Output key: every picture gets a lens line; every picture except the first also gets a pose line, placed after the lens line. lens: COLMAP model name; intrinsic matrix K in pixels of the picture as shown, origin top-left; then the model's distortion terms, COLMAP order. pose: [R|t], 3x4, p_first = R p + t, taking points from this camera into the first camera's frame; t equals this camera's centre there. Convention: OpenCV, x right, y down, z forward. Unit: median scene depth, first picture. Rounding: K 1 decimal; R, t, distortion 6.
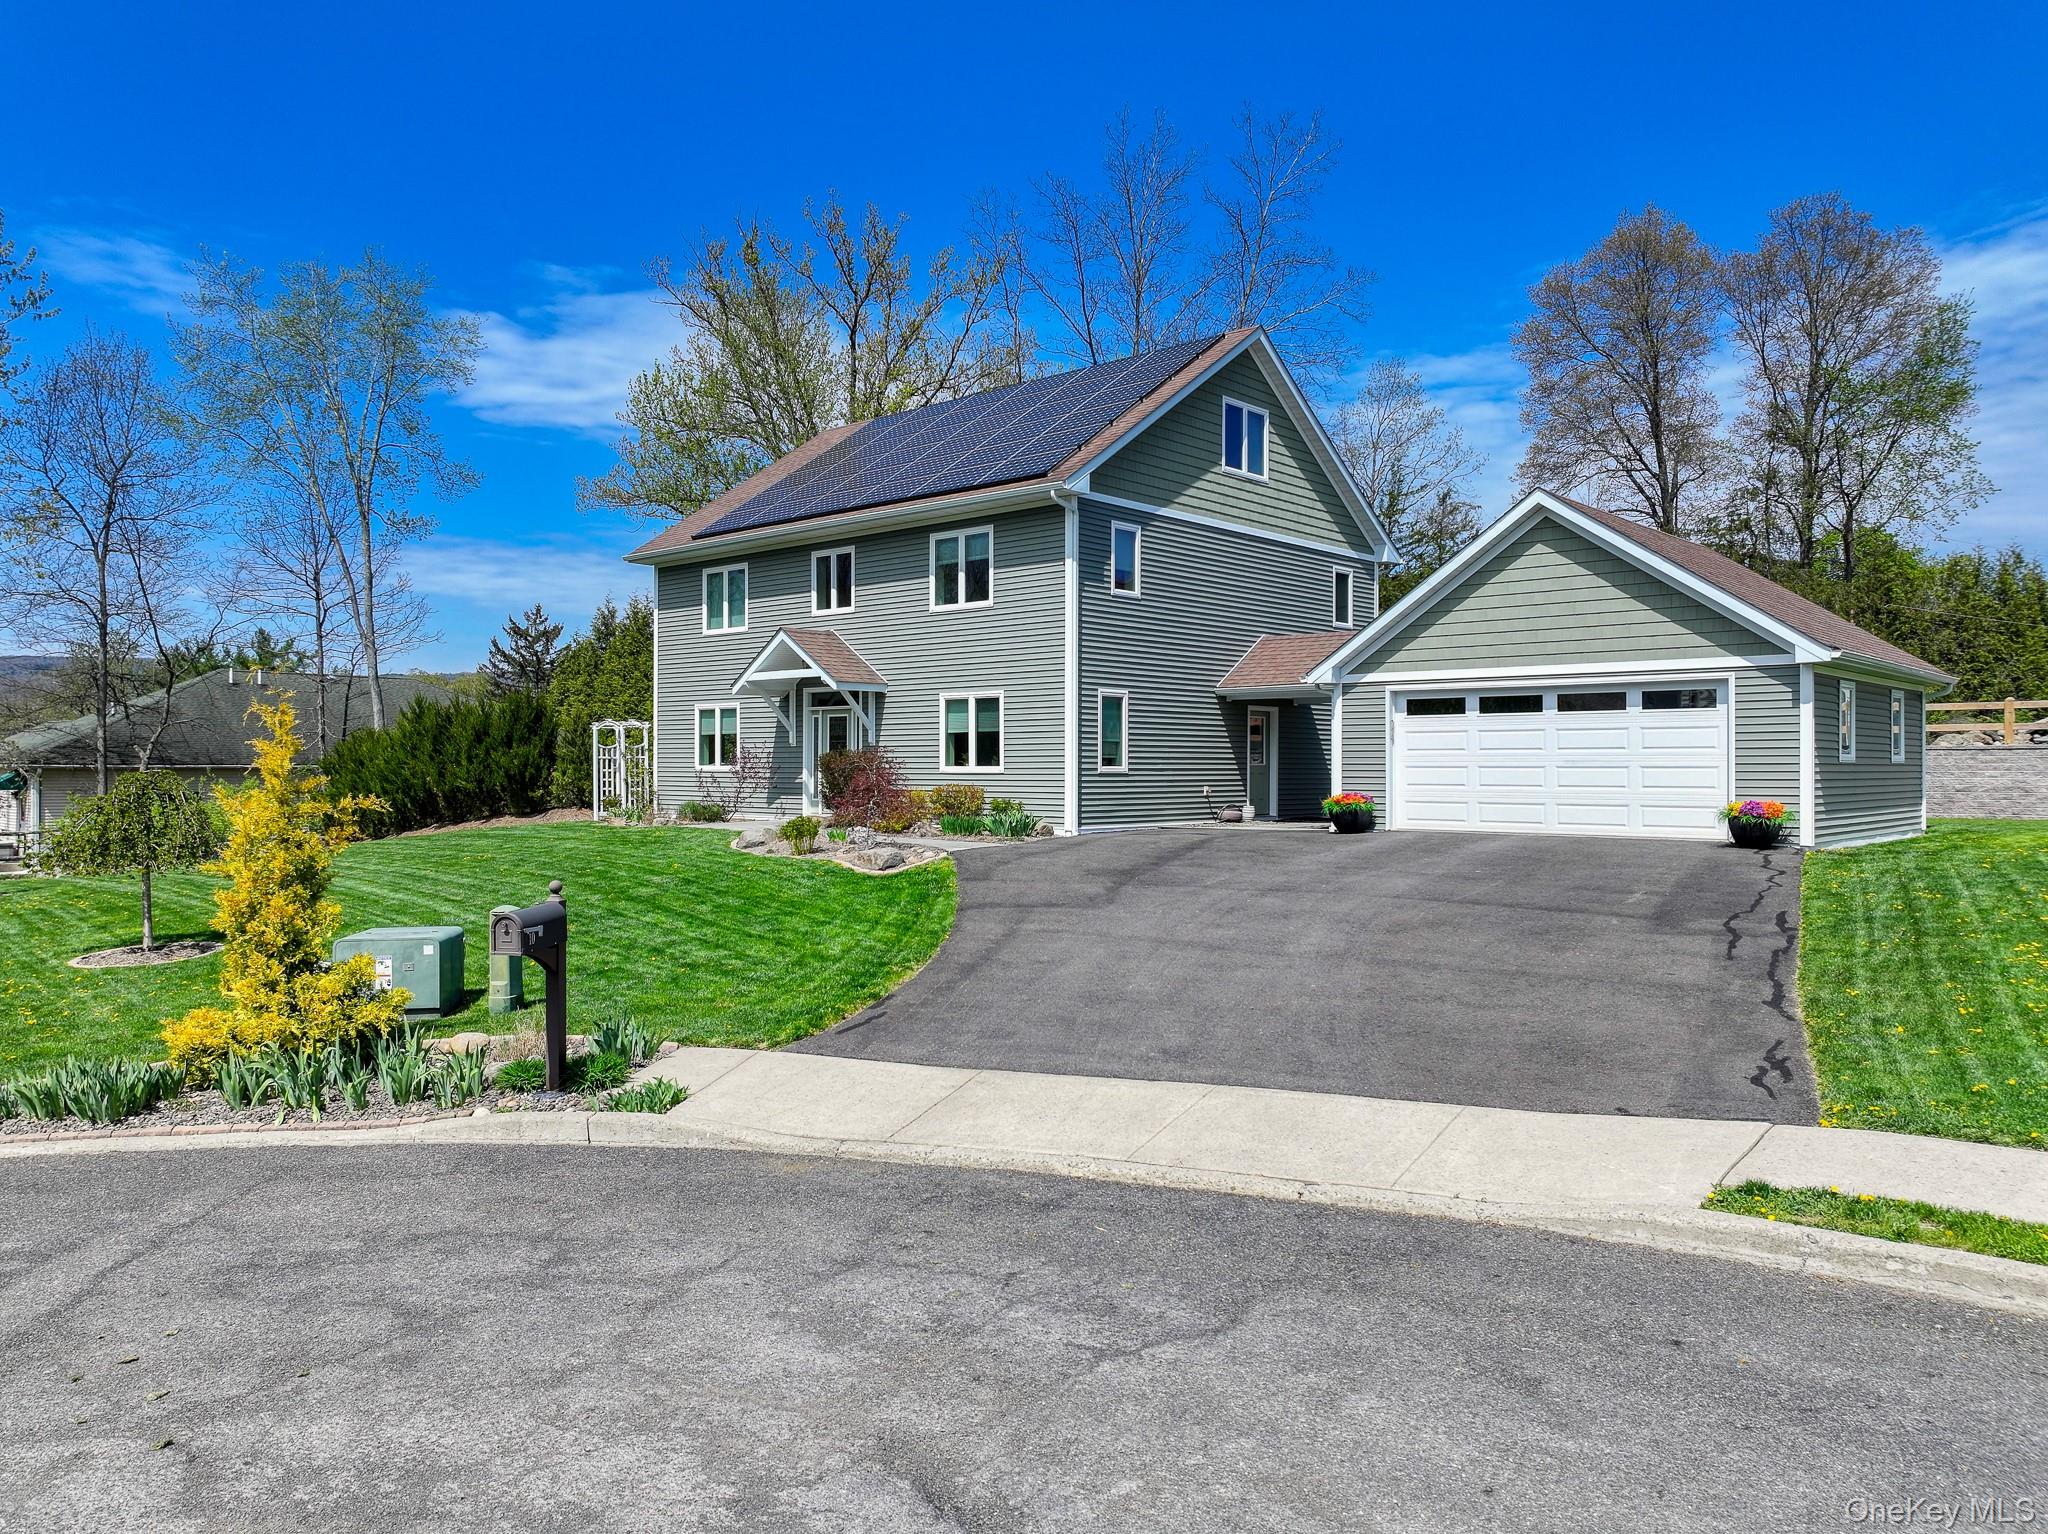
lens RADIAL K [[1431.7, 0, 1024.0], [0, 1431.7, 767.0], [0, 0, 1]] dist [-0.003849, 0.001143]
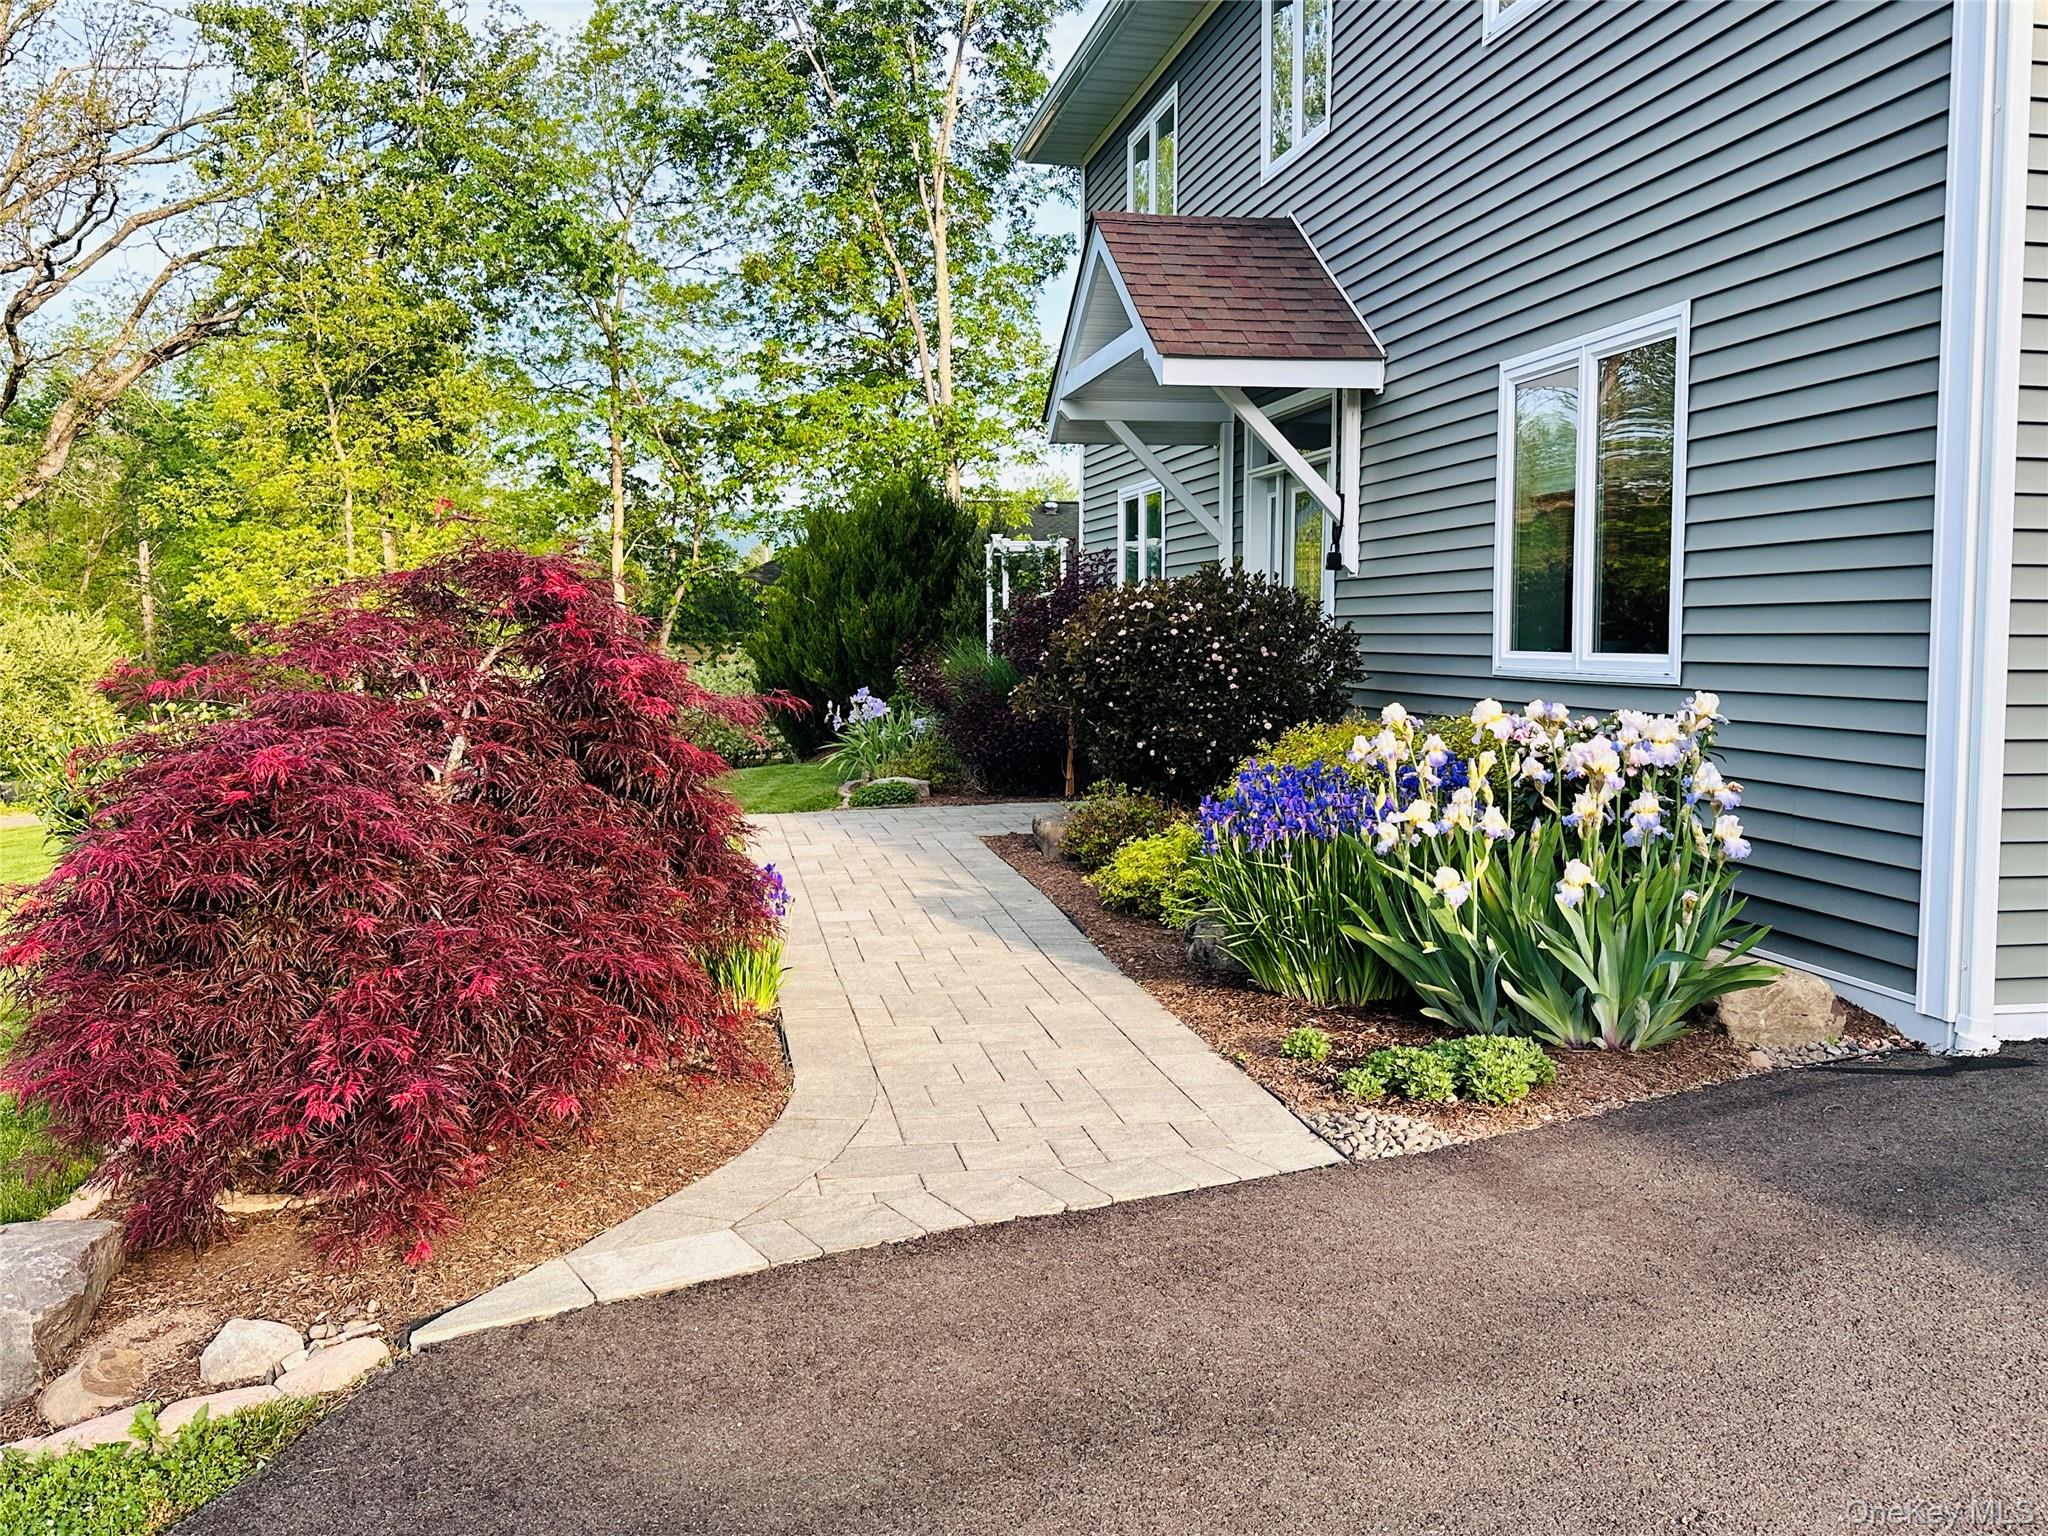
lens RADIAL K [[1771.9, 0, 1024.0], [0, 1771.9, 768.0], [0, 0, 1]] dist [0.062686, -0.000893]
pose [[0.793299, 0.043874, -0.607250, 0.073014], [0.006556, 0.996727, 0.080578, -0.006202], [0.608798, -0.067904, 0.790414, 0.721023]]
